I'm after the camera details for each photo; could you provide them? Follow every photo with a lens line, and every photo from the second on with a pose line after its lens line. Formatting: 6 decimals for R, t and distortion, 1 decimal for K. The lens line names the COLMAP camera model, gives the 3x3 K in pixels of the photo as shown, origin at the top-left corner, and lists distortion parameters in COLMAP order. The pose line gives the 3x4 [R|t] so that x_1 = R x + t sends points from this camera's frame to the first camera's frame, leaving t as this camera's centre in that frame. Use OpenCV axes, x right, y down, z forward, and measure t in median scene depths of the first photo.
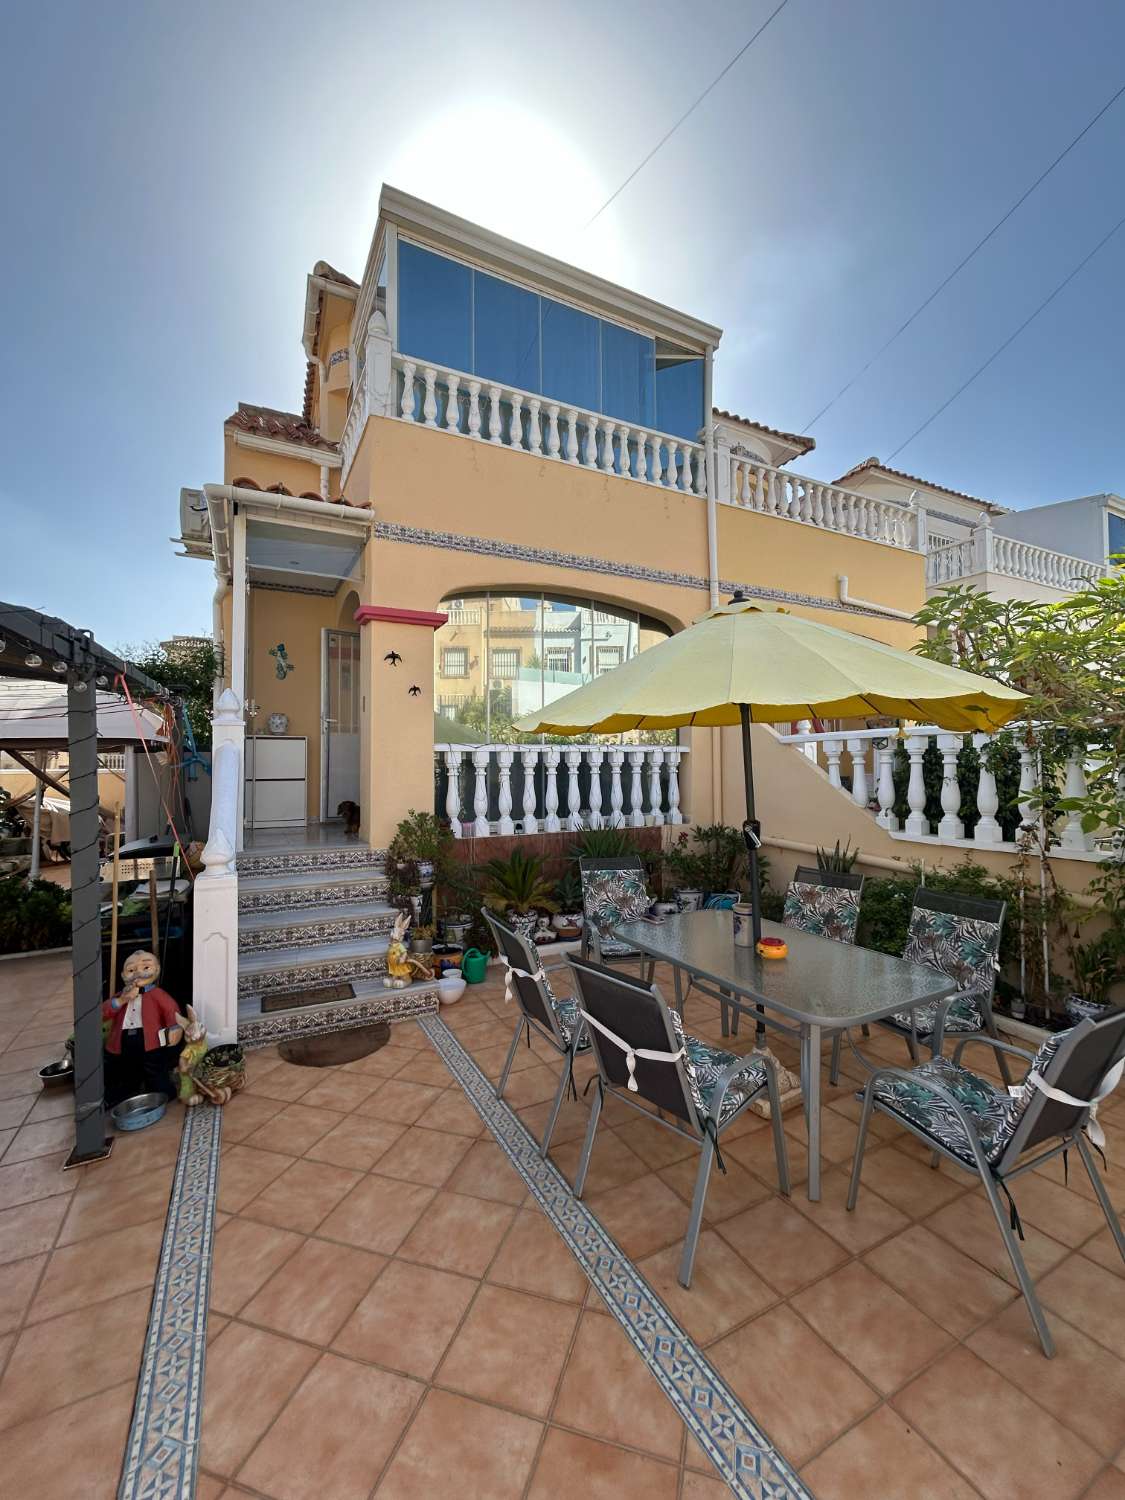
lens RADIAL K [[604.8, 0, 567.0], [0, 604.8, 750.8], [0, 0, 1]] dist [0.000706, 0.000101]
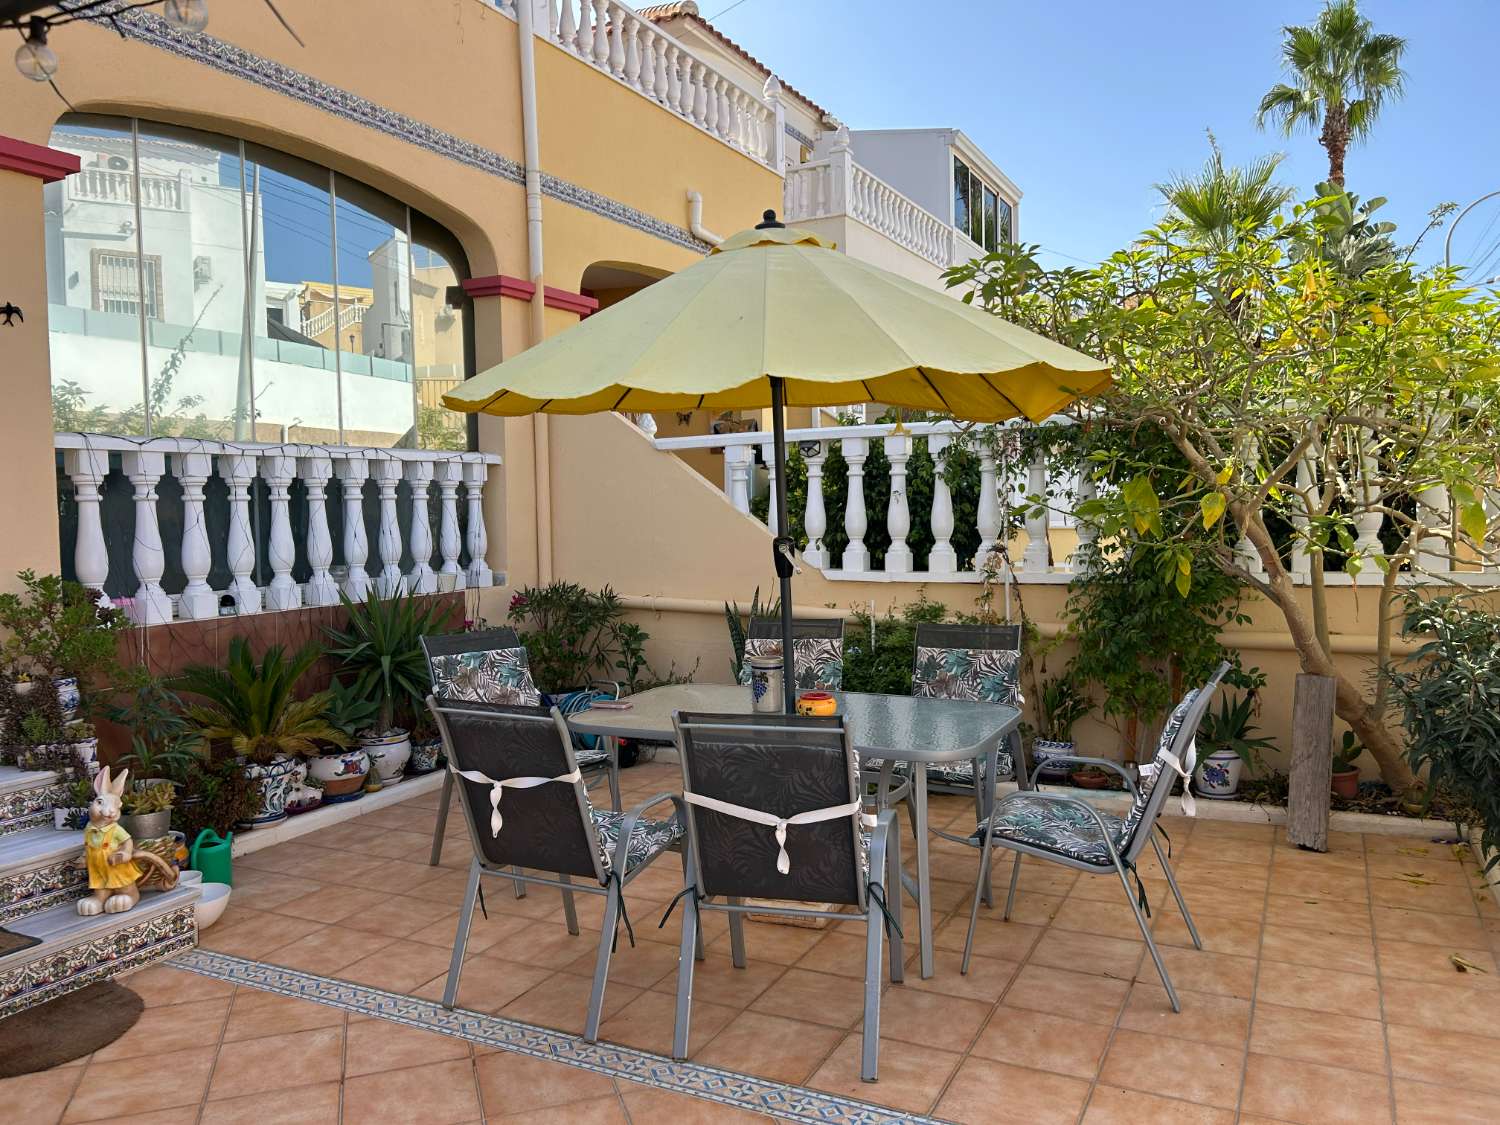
lens RADIAL K [[1130.9, 0, 746.4], [0, 1130.9, 558.5], [0, 0, 1]] dist [0.043253, -0.024792]
pose [[0.817159, -0.037774, 0.575173, -0.350775], [0.002083, 0.998037, 0.062587, 0.037932], [-0.576408, -0.049945, 0.815634, -0.052851]]
